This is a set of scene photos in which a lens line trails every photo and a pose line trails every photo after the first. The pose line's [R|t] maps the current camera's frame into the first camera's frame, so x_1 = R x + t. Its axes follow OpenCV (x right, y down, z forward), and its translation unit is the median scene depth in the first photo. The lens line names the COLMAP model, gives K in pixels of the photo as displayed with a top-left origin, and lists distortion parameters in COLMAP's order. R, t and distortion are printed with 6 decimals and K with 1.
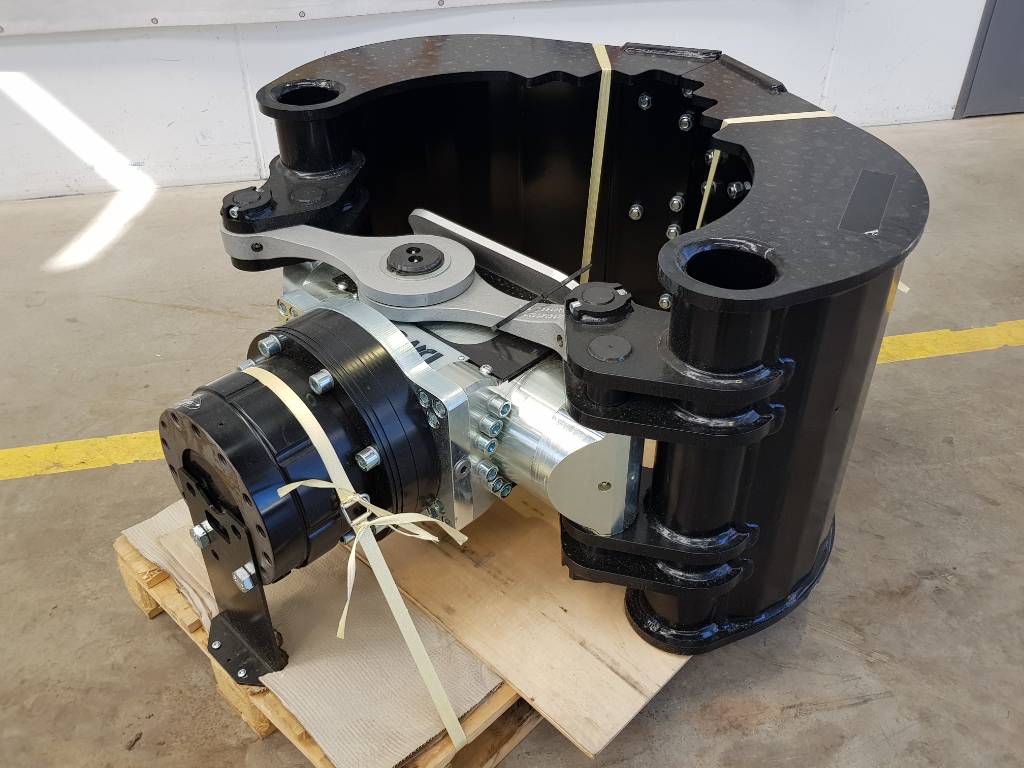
lens RADIAL K [[919.6, 0, 501.0], [0, 919.6, 373.5], [0, 0, 1]] dist [0.070137, -0.101584]
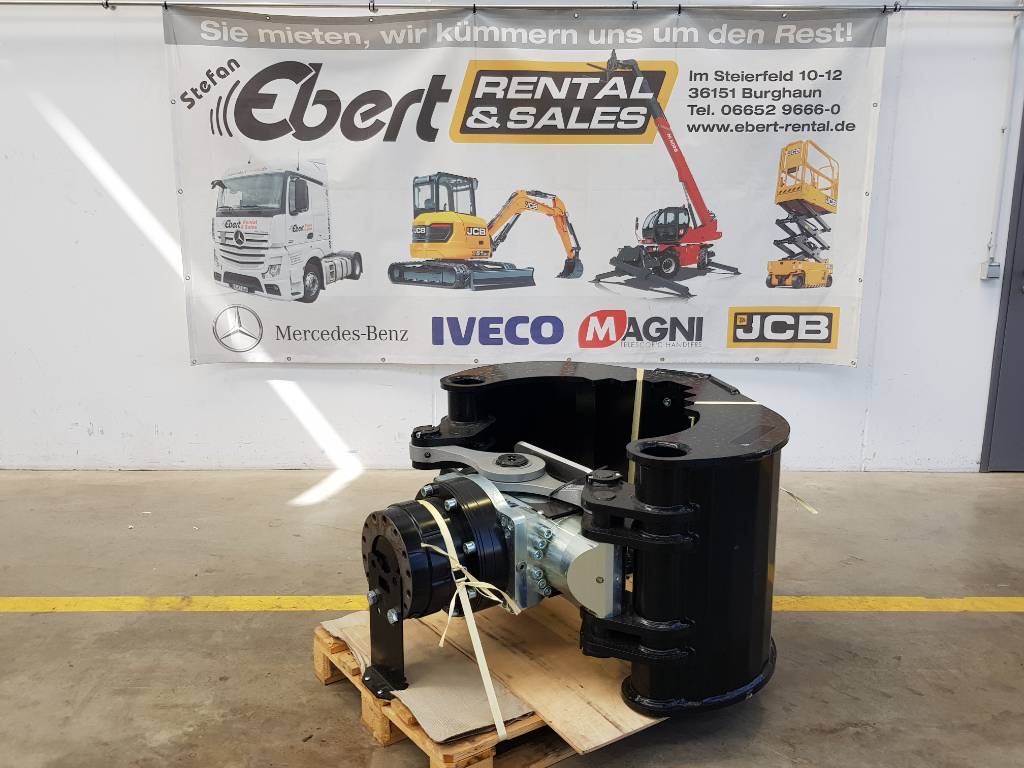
lens RADIAL K [[919.6, 0, 503.6], [0, 919.6, 366.8], [0, 0, 1]] dist [0.070137, -0.101584]
pose [[0.981793, 0.051037, -0.182970, 0.195203], [-0.120479, 0.912006, -0.392083, 0.387390], [0.146859, 0.406989, 0.901550, -0.645850]]
